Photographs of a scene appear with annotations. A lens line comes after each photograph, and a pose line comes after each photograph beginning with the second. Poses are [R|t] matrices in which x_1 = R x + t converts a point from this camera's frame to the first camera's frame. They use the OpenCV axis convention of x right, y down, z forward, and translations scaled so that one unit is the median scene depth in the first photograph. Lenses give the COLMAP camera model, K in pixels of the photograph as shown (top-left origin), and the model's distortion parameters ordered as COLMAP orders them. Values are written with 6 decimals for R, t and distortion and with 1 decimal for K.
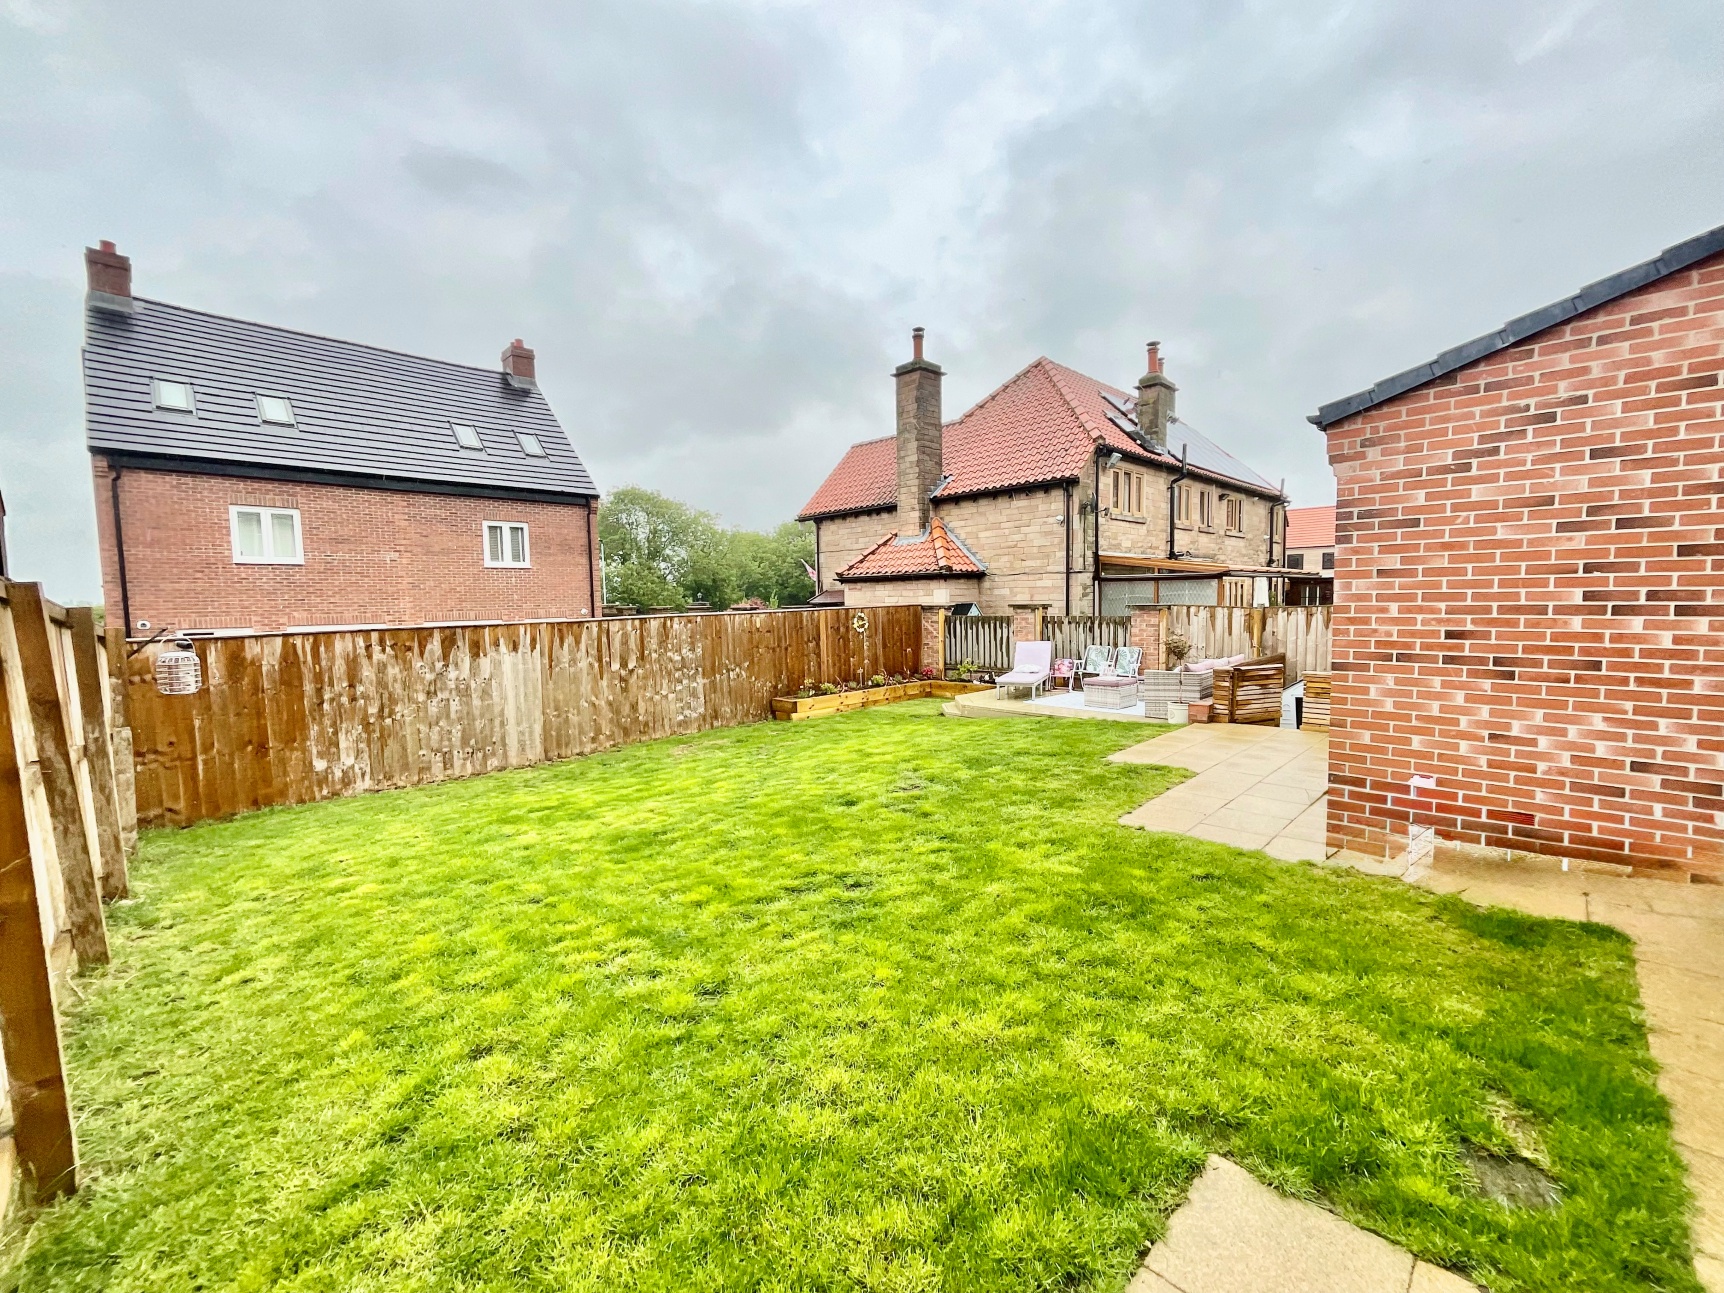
lens RADIAL K [[759.1, 0, 862.0], [0, 759.1, 646.5], [0, 0, 1]] dist [-0.002318, -0.000023]
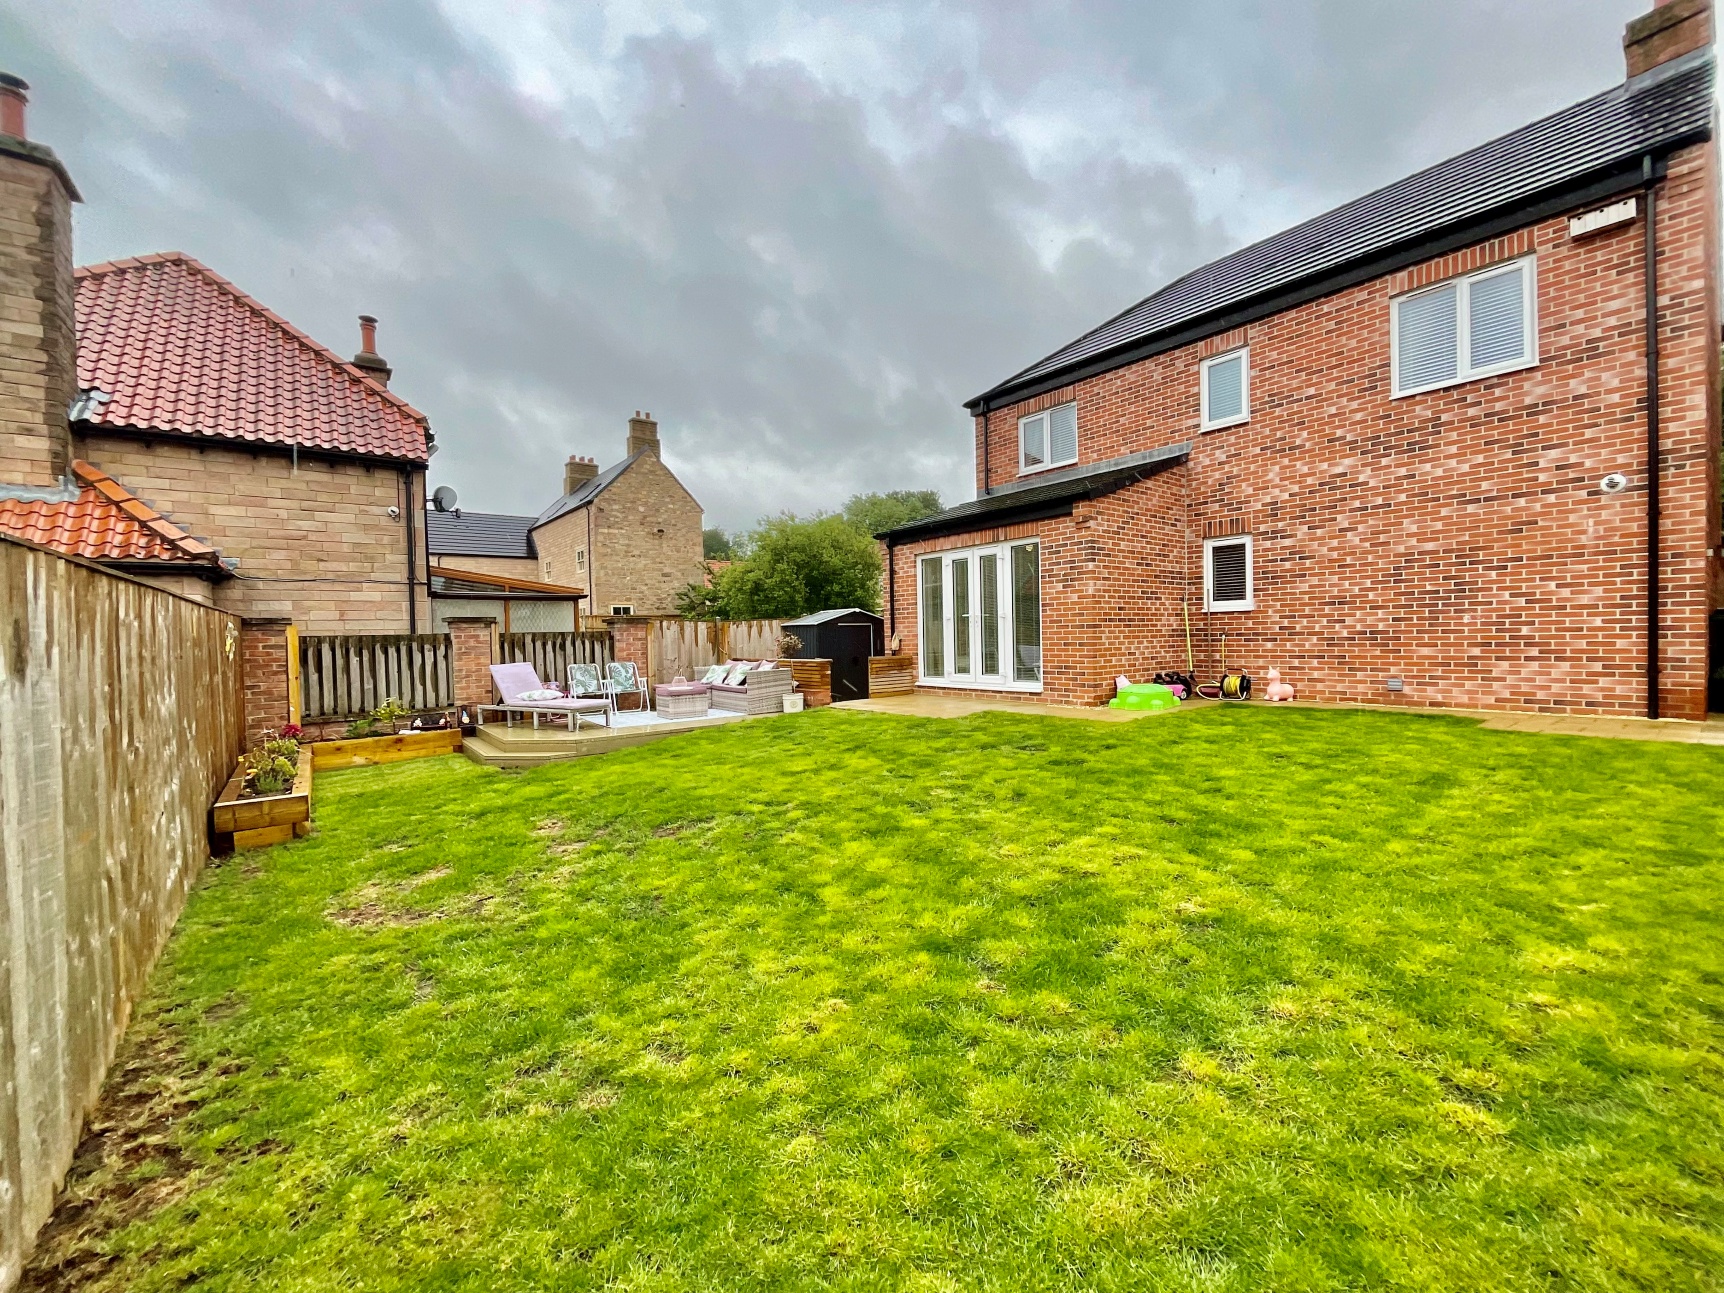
lens RADIAL K [[706.5, 0, 897.8], [0, 706.5, 644.4], [0, 0, 1]] dist [0.002209, 0.000789]
pose [[0.057245, 0.001983, 0.998358, -0.437161], [0.092786, 0.995659, -0.007298, 0.014444], [-0.994039, 0.093051, 0.056813, 0.517347]]
